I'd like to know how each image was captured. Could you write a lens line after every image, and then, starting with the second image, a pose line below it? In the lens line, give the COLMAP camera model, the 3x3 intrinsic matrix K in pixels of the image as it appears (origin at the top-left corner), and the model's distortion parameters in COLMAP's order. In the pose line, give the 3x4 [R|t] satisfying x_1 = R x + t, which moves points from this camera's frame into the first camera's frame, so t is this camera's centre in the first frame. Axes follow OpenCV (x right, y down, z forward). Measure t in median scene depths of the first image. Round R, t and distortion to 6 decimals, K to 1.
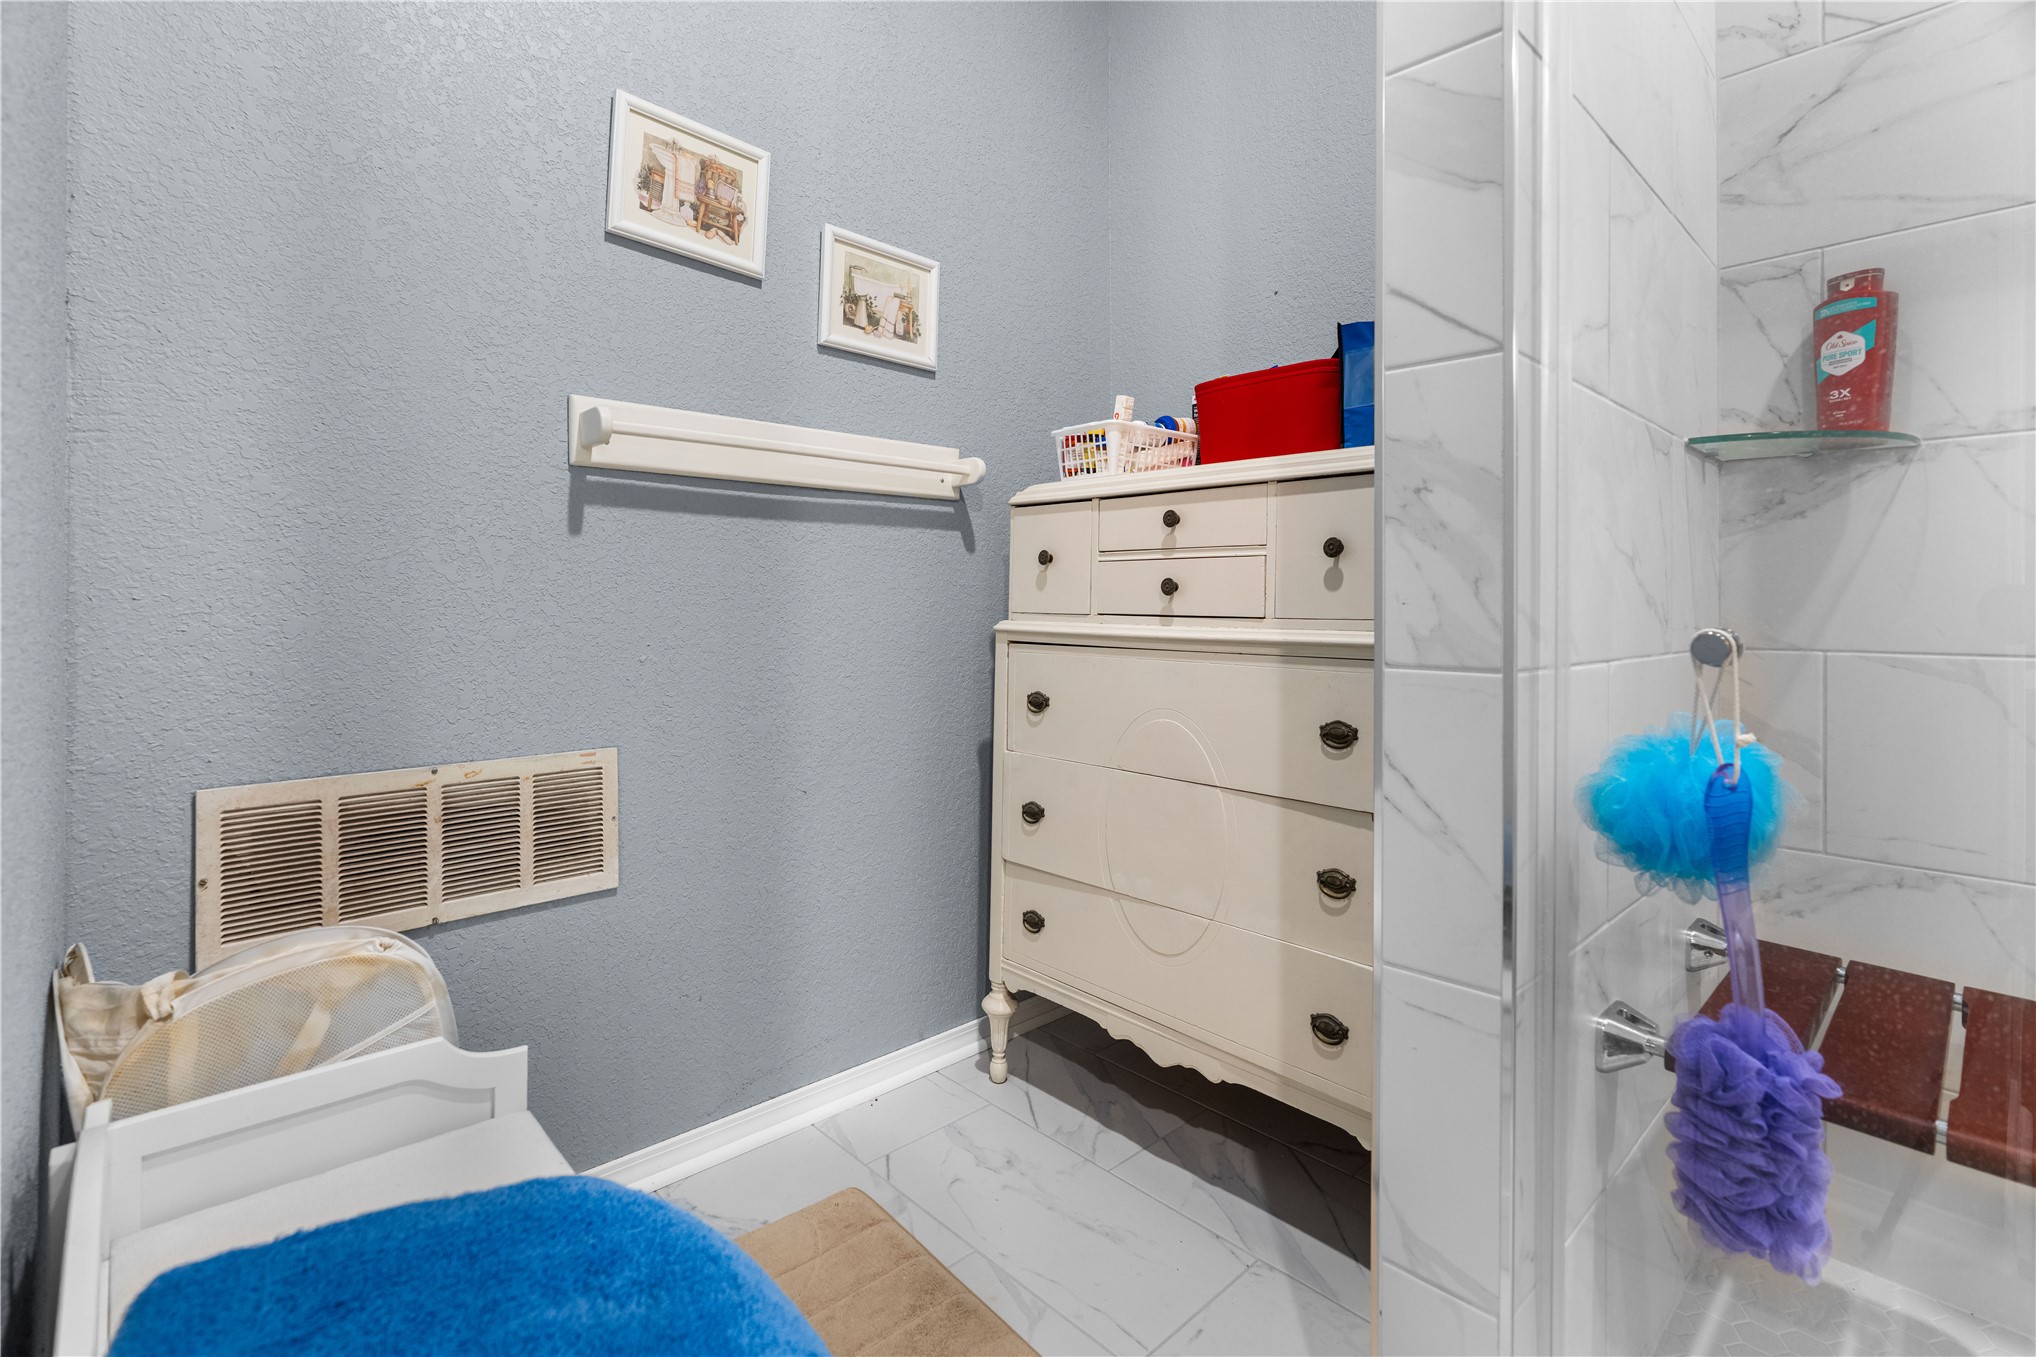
lens RADIAL K [[935.5, 0, 1013.1], [0, 935.5, 642.9], [0, 0, 1]] dist [-0.007552, 0.000705]
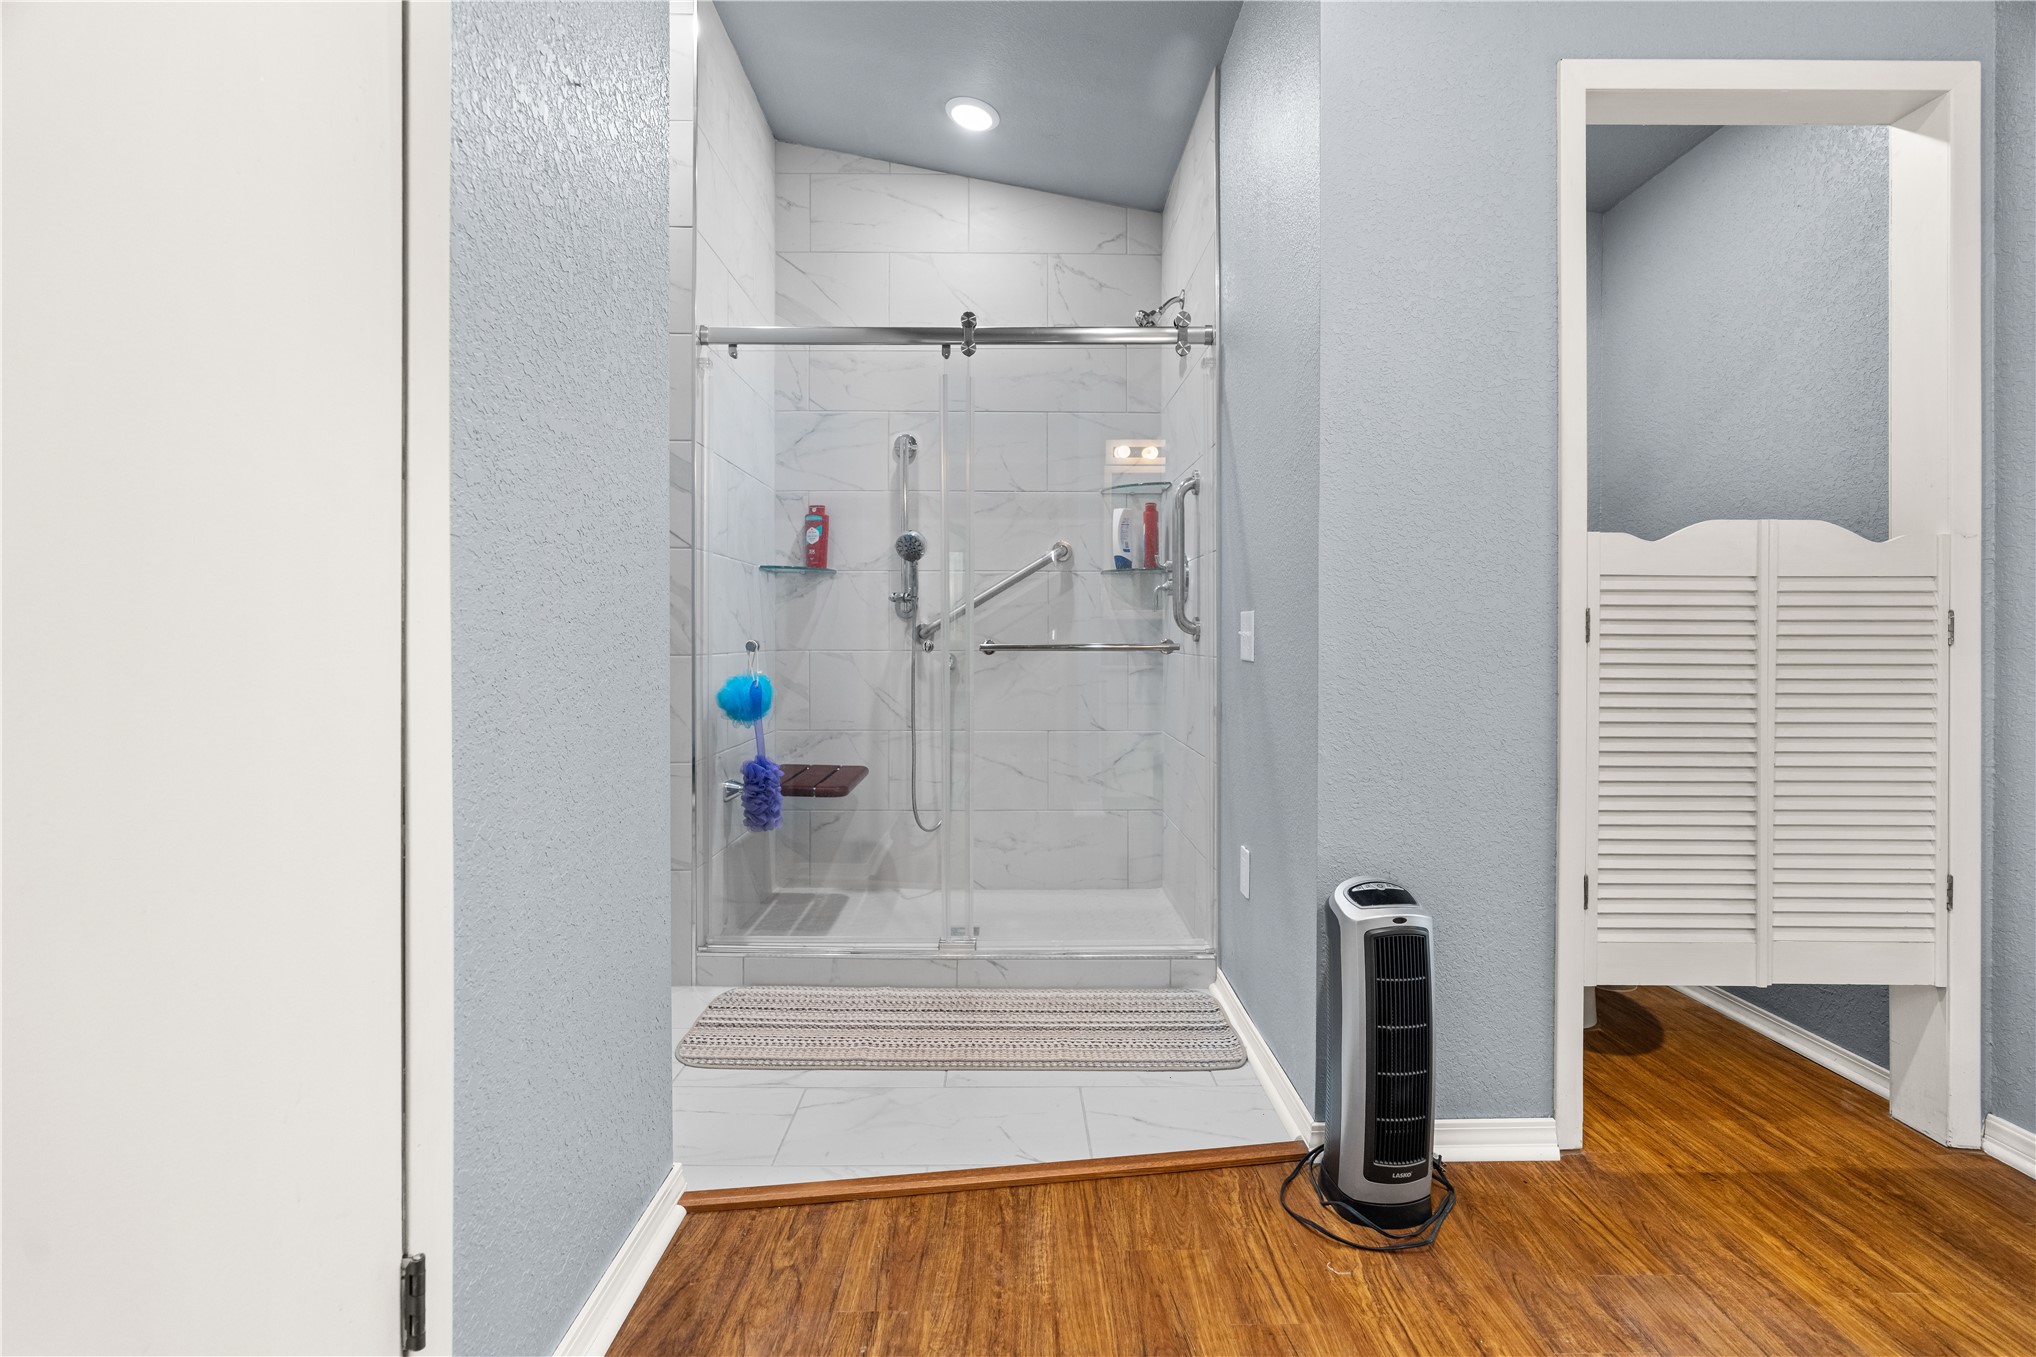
lens RADIAL K [[935.5, 0, 1013.1], [0, 935.5, 642.9], [0, 0, 1]] dist [-0.007552, 0.000705]
pose [[0.683028, 0.001688, 0.730390, -0.640494], [0.009145, 0.999899, -0.010863, 0.021745], [-0.730335, 0.014099, 0.682944, -1.200275]]
